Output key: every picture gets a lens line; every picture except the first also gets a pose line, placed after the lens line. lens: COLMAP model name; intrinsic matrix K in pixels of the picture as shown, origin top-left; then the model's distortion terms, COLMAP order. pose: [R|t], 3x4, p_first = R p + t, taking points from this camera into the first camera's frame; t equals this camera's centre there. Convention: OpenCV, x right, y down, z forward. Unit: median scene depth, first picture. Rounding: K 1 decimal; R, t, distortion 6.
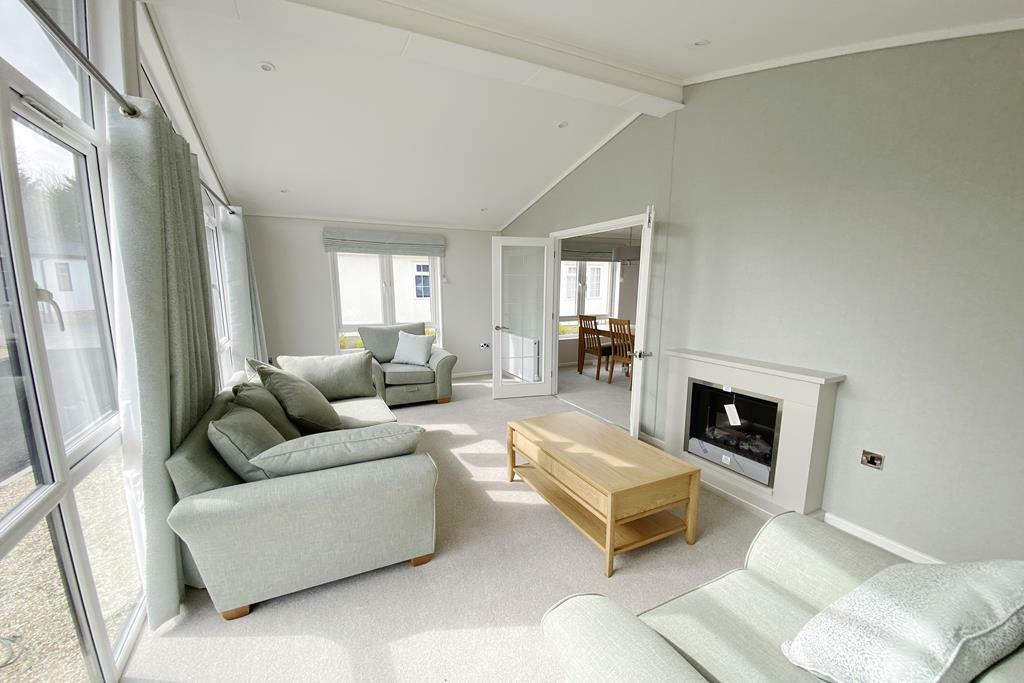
lens RADIAL K [[397.9, 0, 474.3], [0, 397.9, 347.4], [0, 0, 1]] dist [0.028101, 0.000015]
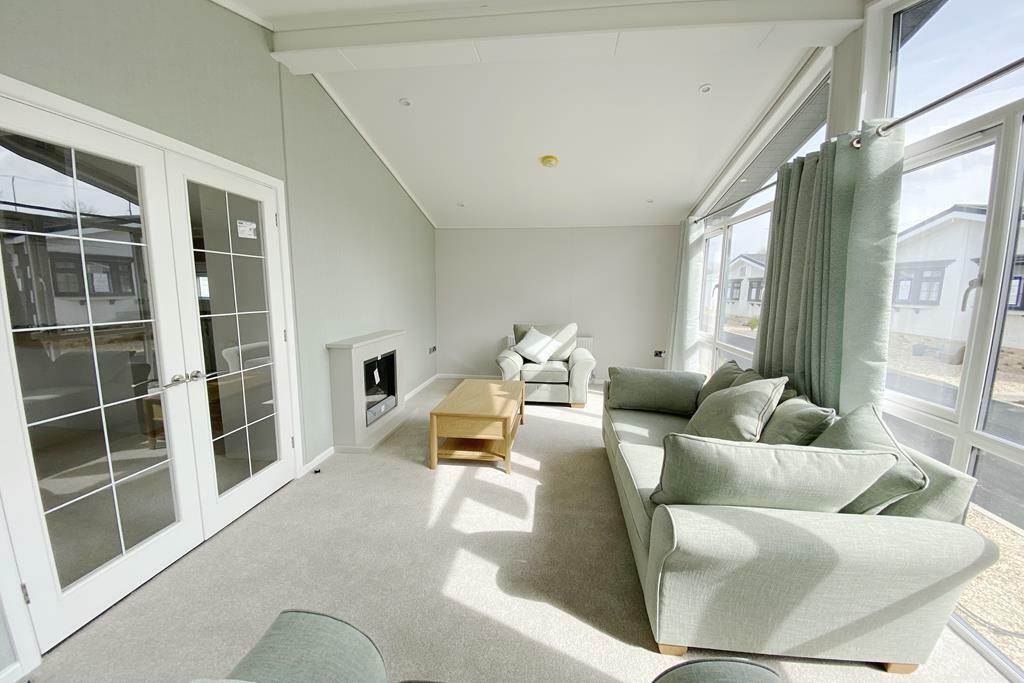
lens RADIAL K [[420.0, 0, 512.0], [0, 420.0, 341.5], [0, 0, 1]] dist [0.028817, -0.023640]
pose [[-0.861331, -0.064171, 0.503975, -0.458392], [0.087660, 0.958341, 0.271844, -0.287666], [-0.500424, 0.278326, -0.819823, 1.879832]]
